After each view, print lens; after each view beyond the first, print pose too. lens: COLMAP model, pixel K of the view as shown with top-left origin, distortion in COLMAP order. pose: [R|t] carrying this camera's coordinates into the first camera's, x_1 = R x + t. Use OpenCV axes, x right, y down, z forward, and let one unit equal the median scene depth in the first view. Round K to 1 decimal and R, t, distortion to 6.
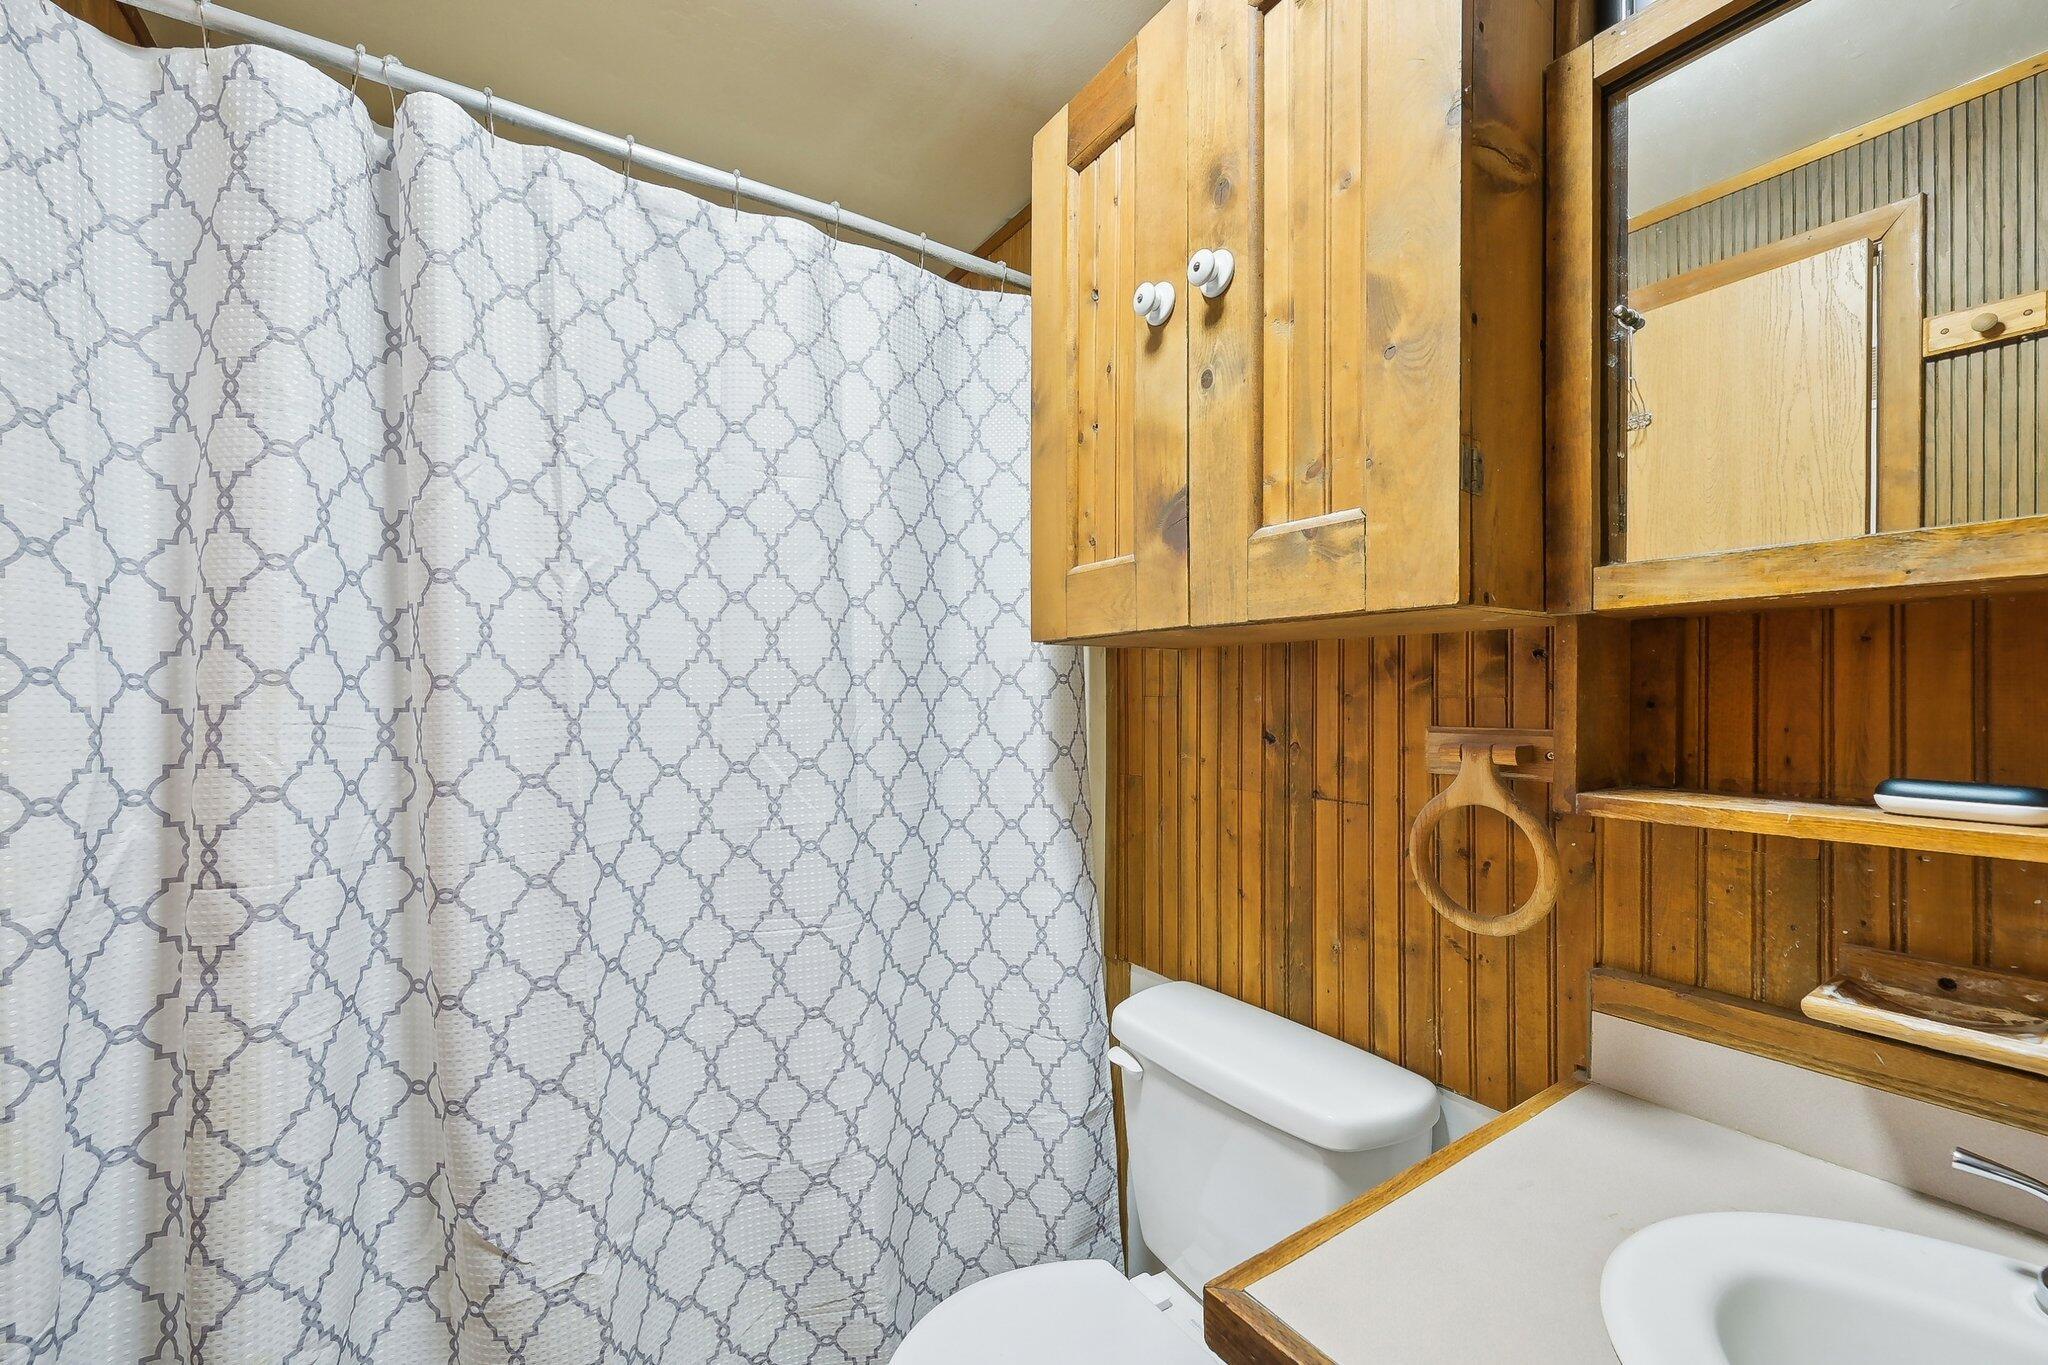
lens RADIAL K [[819.6, 0, 1022.8], [0, 819.6, 712.4], [0, 0, 1]] dist [-0.001507, 0.000004]
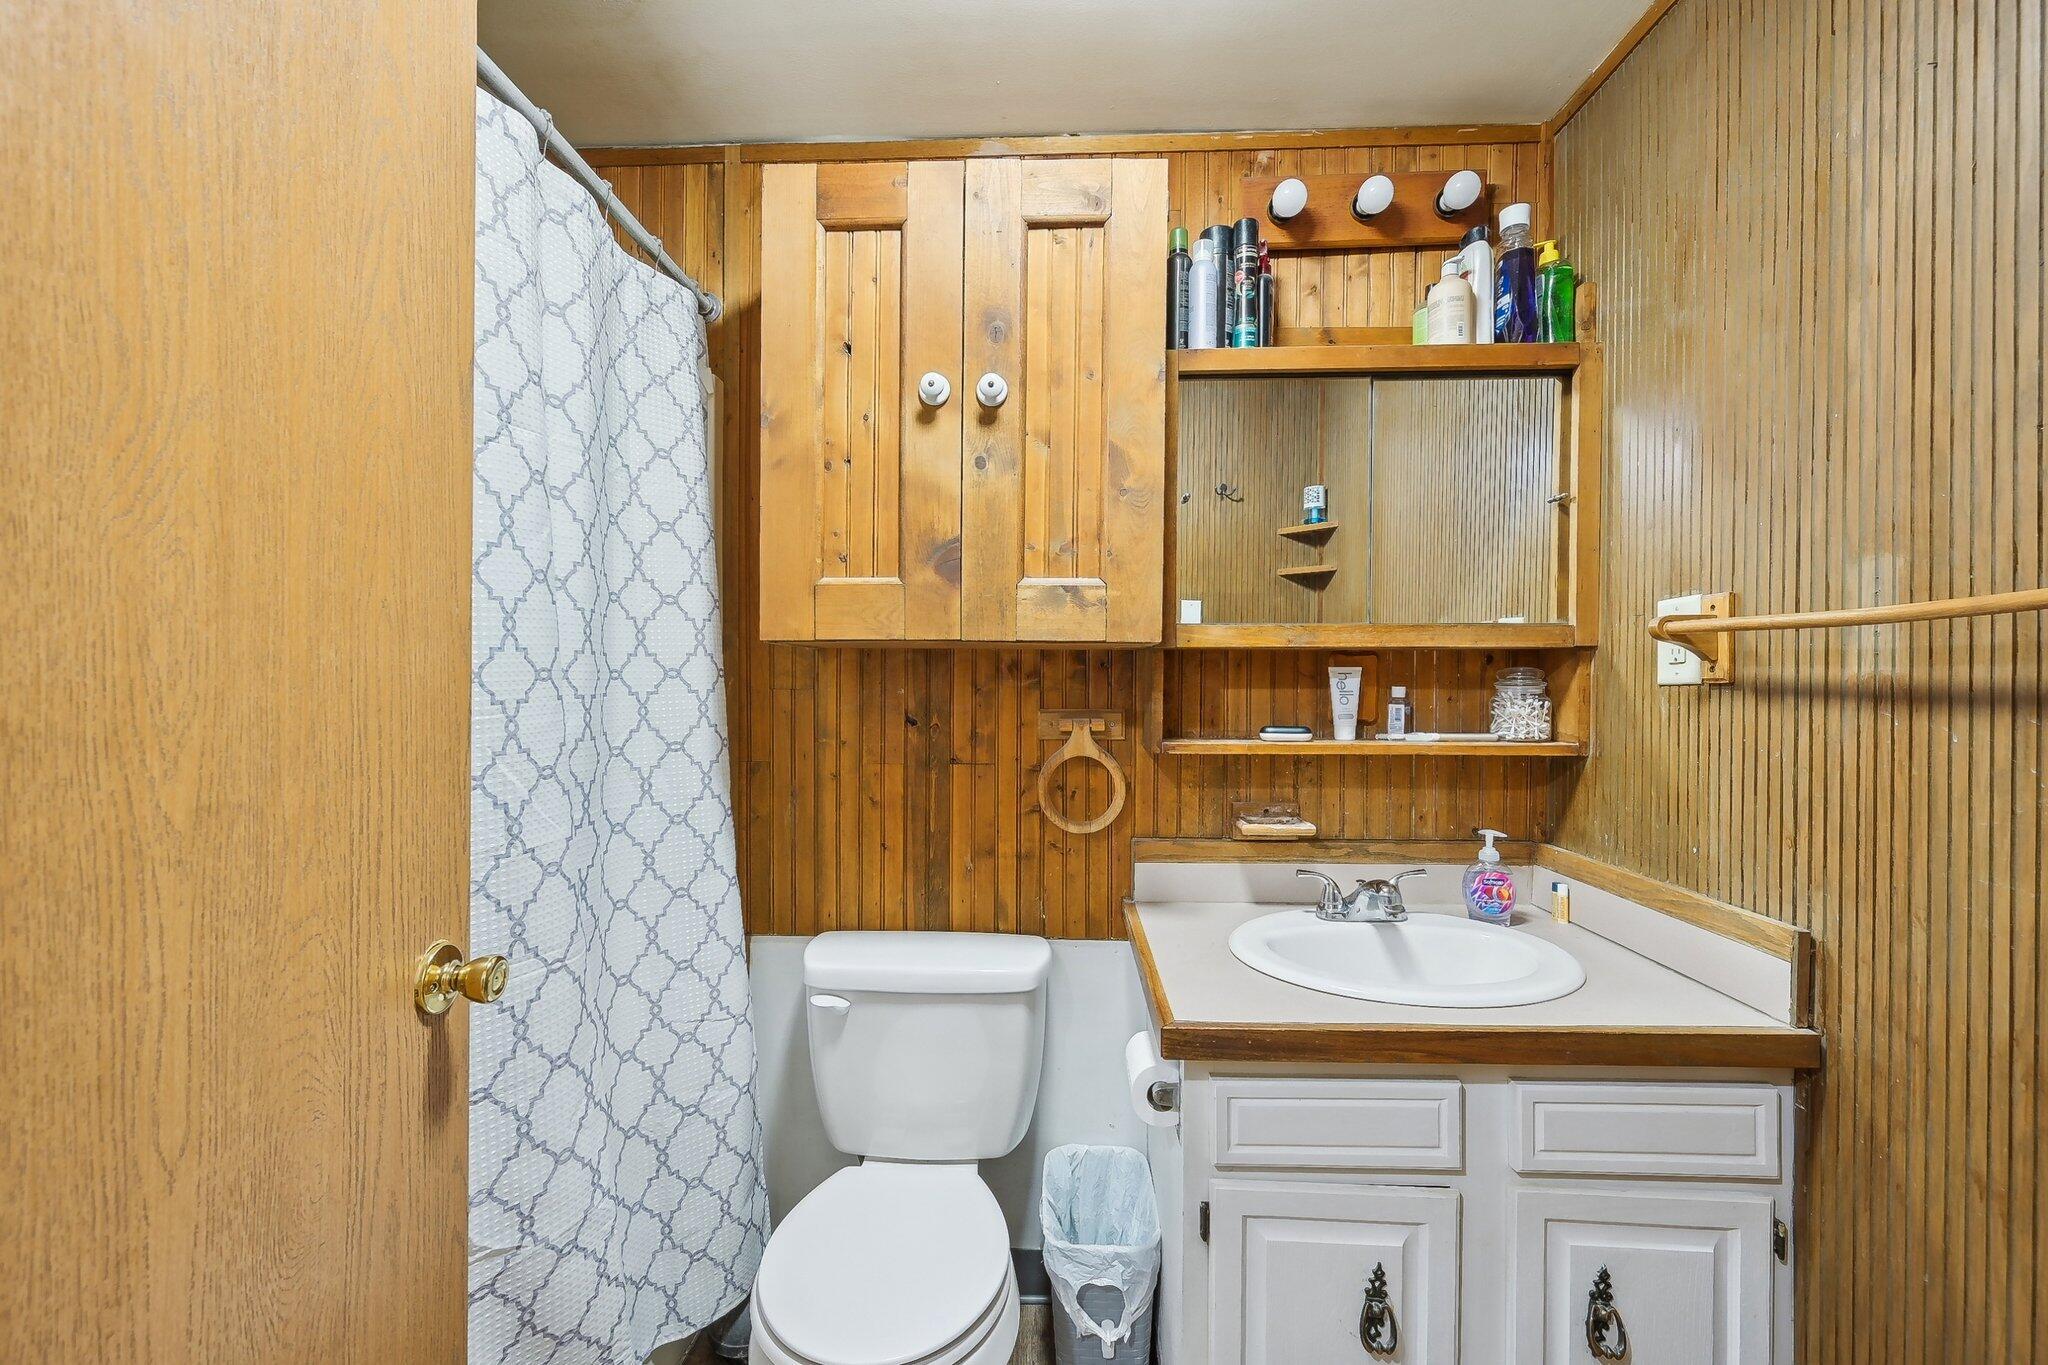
lens RADIAL K [[819.6, 0, 1022.8], [0, 819.6, 712.4], [0, 0, 1]] dist [-0.001507, 0.000004]
pose [[0.579714, -0.029580, 0.814283, -0.747628], [0.012601, 0.999547, 0.027338, -0.019046], [-0.814722, -0.005587, 0.579824, 0.117549]]
